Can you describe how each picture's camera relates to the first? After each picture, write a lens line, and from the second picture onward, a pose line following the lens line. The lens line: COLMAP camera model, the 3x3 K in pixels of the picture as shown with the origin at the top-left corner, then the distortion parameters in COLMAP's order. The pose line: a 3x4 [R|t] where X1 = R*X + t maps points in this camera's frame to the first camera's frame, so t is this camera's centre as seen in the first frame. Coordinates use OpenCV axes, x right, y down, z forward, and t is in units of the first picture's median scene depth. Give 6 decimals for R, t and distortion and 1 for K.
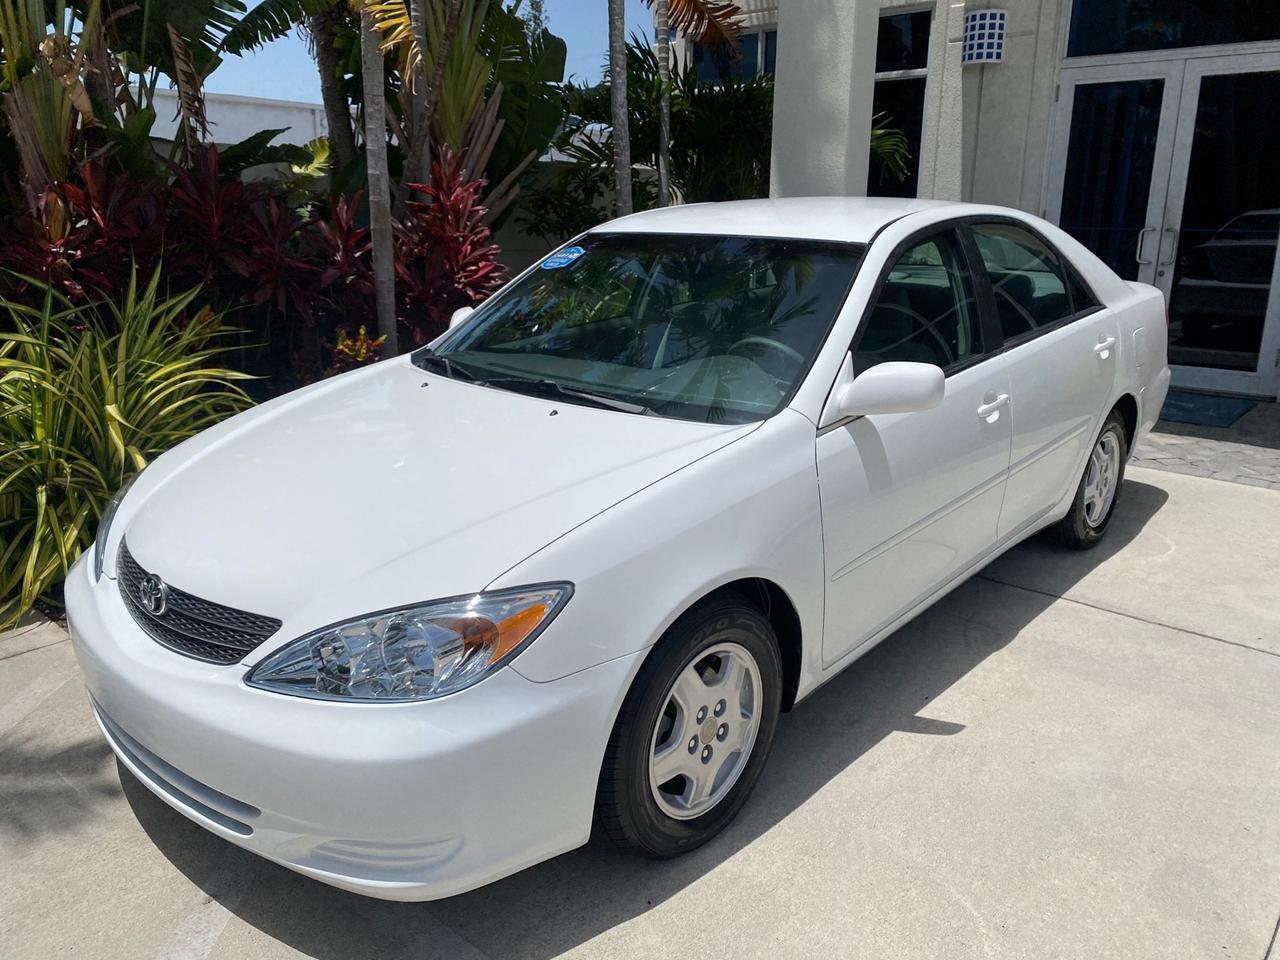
lens RADIAL K [[986.8, 0, 652.4], [0, 986.8, 476.2], [0, 0, 1]] dist [0.020573, -0.022179]
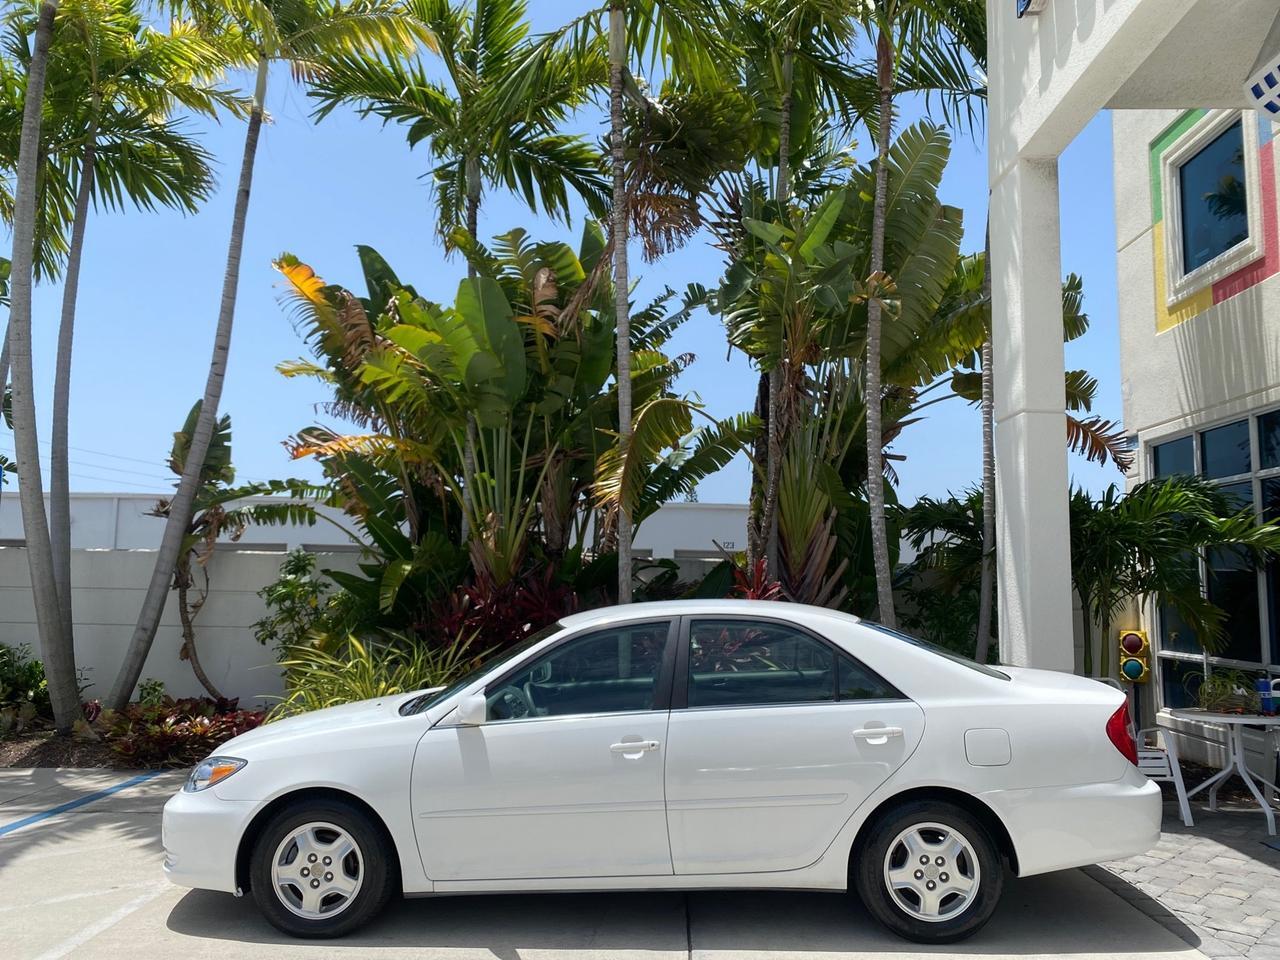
lens RADIAL K [[986.8, 0, 640.3], [0, 986.8, 469.3], [0, 0, 1]] dist [0.020573, -0.022179]
pose [[0.639390, -0.088852, -0.763731, 0.849985], [-0.212827, 0.934037, -0.286842, -0.034739], [0.738840, 0.345947, 0.578304, 0.082095]]
